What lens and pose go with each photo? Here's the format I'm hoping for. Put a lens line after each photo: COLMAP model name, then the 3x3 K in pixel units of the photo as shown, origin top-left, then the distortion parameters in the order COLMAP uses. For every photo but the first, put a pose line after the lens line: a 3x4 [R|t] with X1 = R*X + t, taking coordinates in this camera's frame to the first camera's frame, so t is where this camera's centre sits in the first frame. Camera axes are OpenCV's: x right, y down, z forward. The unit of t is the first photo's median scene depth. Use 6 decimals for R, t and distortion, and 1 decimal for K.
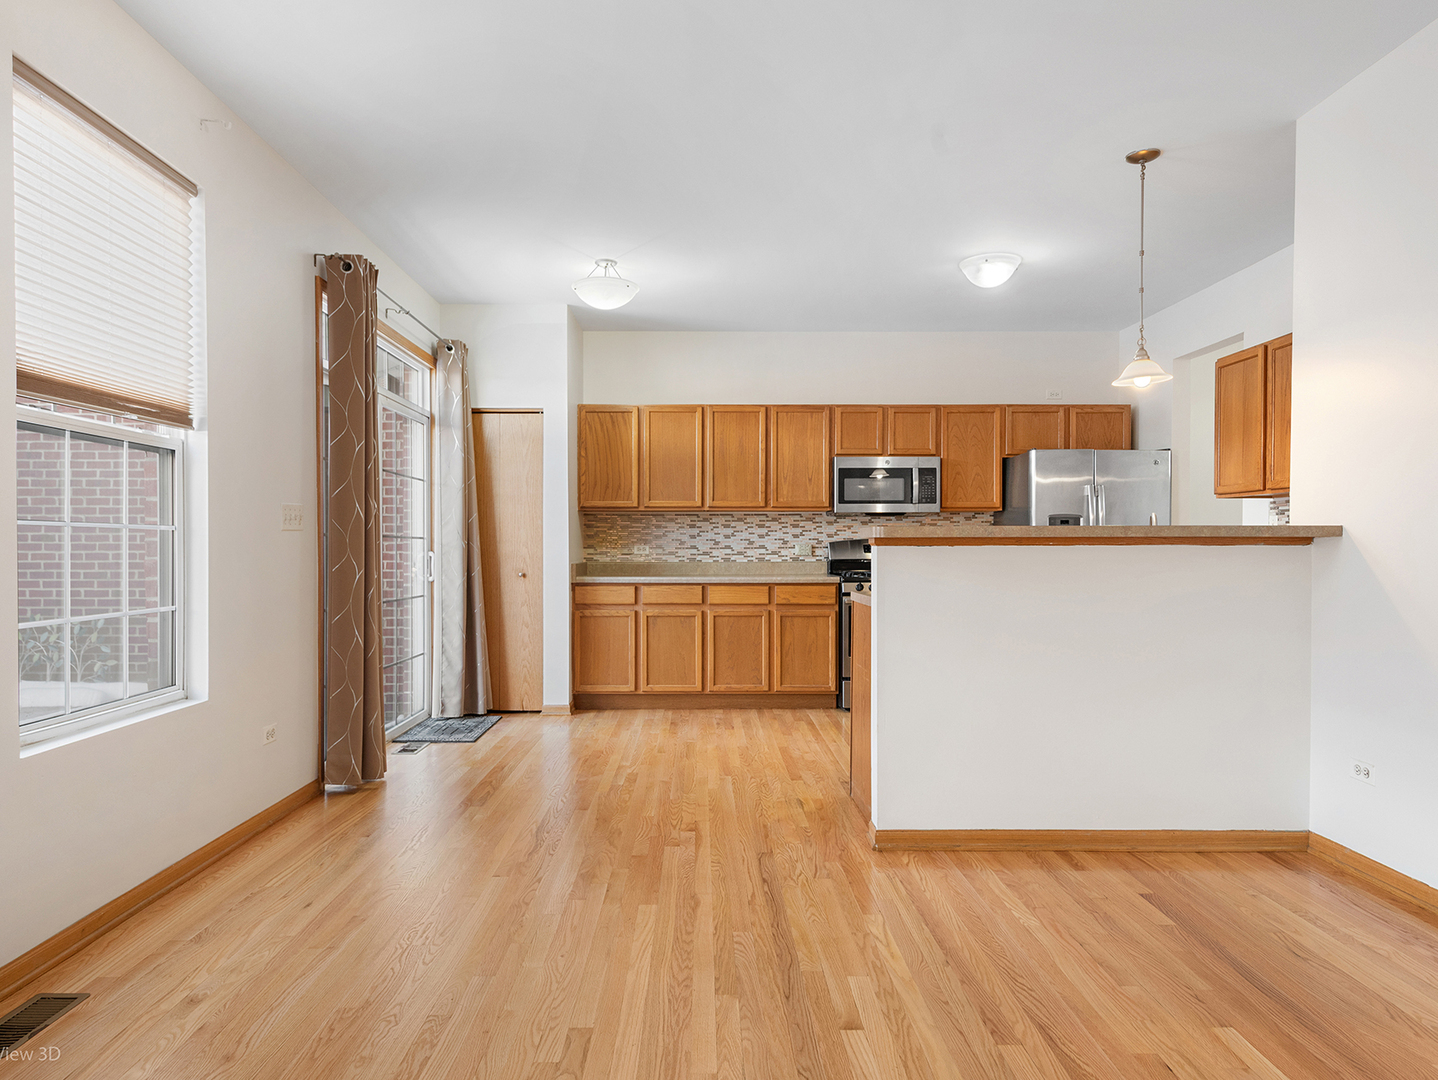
lens RADIAL K [[859.0, 0, 716.4], [0, 859.0, 547.5], [0, 0, 1]] dist [0.042580, -0.031039]
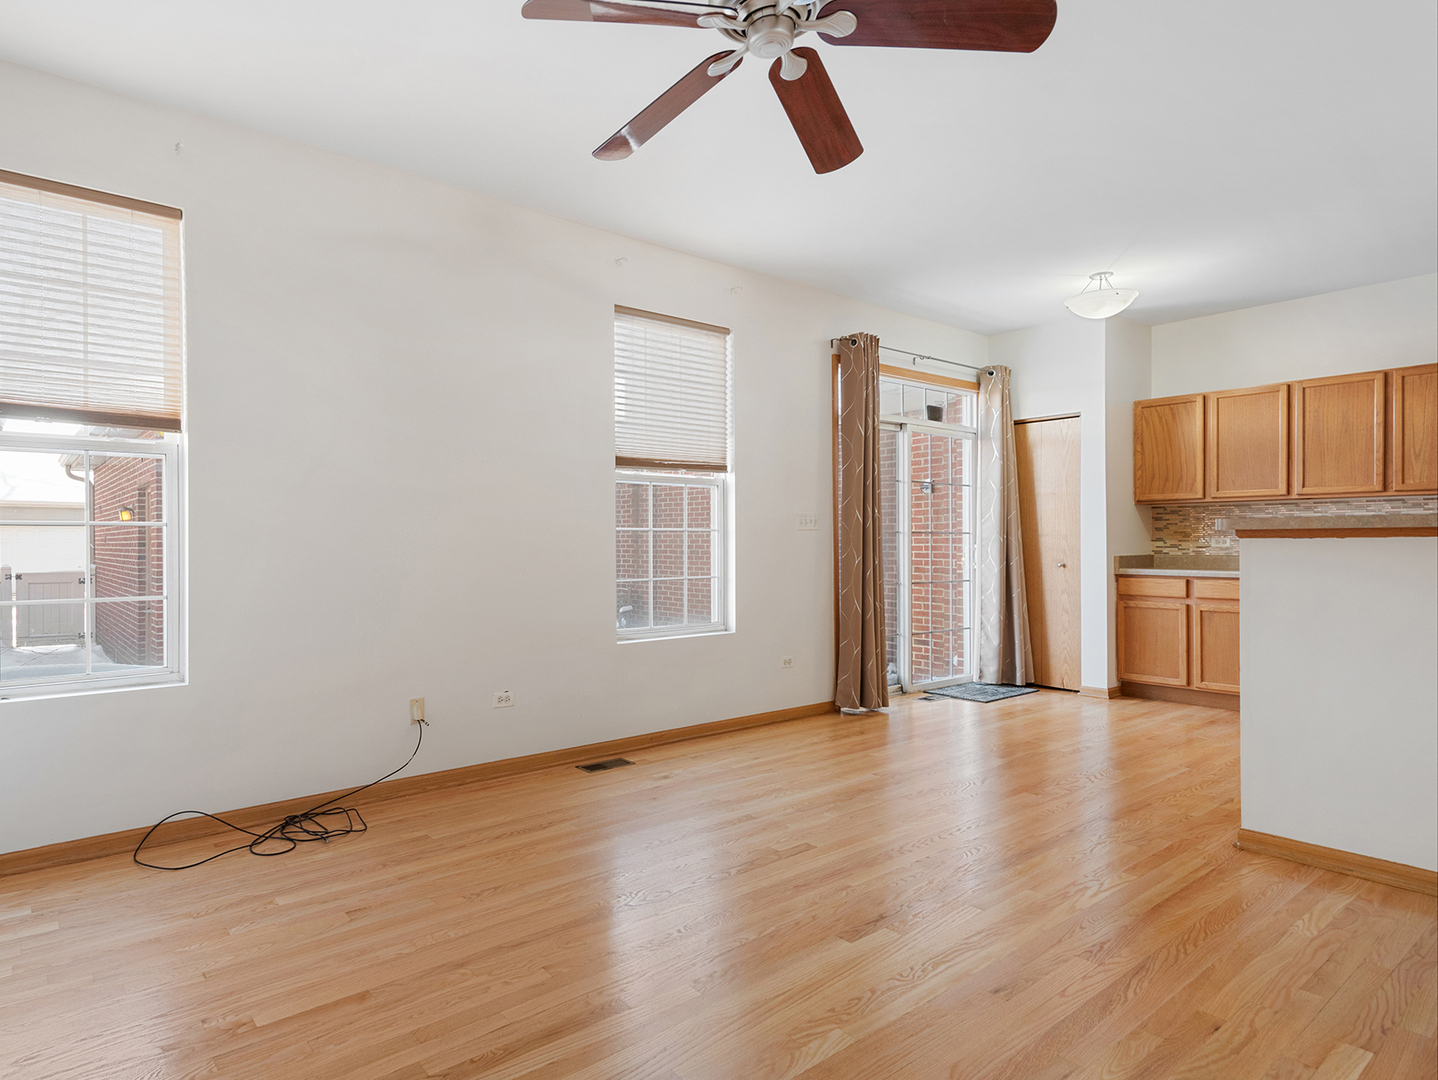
lens RADIAL K [[870.3, 0, 719.0], [0, 870.3, 540.0], [0, 0, 1]] dist [-0.001694, -0.001107]
pose [[0.643705, -0.003668, -0.765265, 0.360991], [0.003161, 0.999993, -0.002134, 0.000193], [0.765267, -0.001046, 0.643712, -0.056687]]
